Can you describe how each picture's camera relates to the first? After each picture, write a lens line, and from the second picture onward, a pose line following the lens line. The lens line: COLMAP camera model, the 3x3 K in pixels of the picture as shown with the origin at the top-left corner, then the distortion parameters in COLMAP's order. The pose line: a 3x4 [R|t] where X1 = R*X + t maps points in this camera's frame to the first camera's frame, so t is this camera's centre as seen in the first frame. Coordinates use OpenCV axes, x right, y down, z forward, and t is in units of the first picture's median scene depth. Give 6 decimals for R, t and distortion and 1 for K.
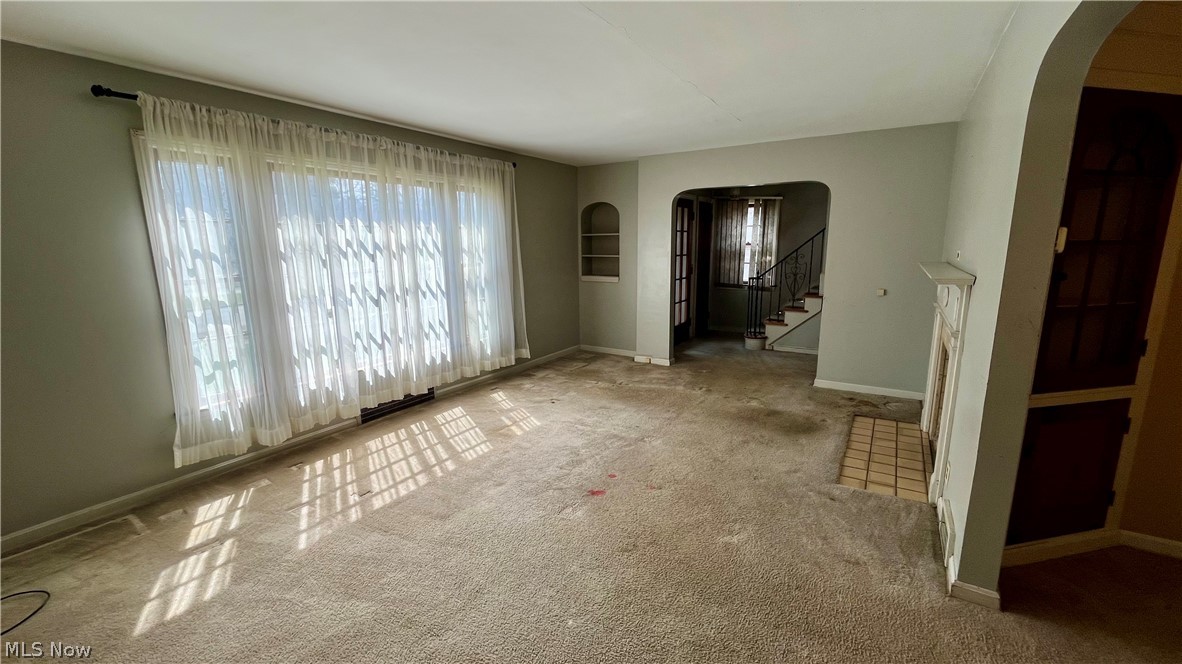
lens RADIAL K [[478.4, 0, 596.5], [0, 478.4, 330.9], [0, 0, 1]] dist [-0.002178, -0.000287]
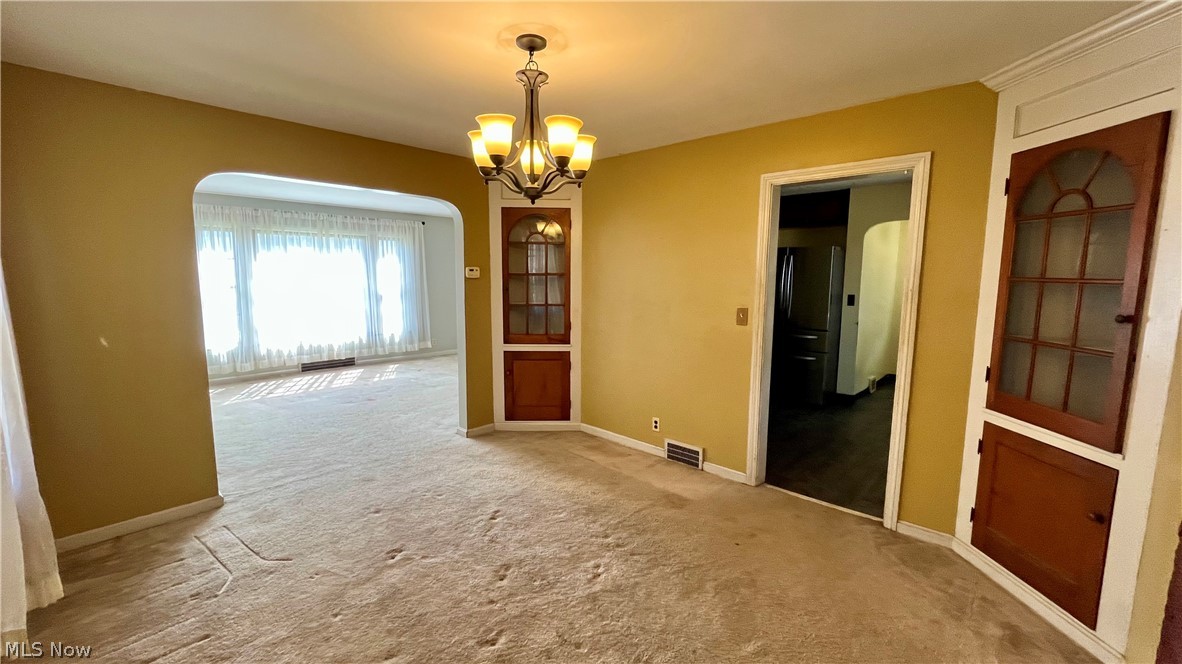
lens RADIAL K [[478.4, 0, 593.0], [0, 478.4, 334.0], [0, 0, 1]] dist [-0.002178, -0.000287]
pose [[0.981666, 0.039178, -0.186541, 0.870679], [-0.050154, 0.997254, -0.054487, 0.093902], [0.183894, 0.062844, 0.980935, -0.529590]]
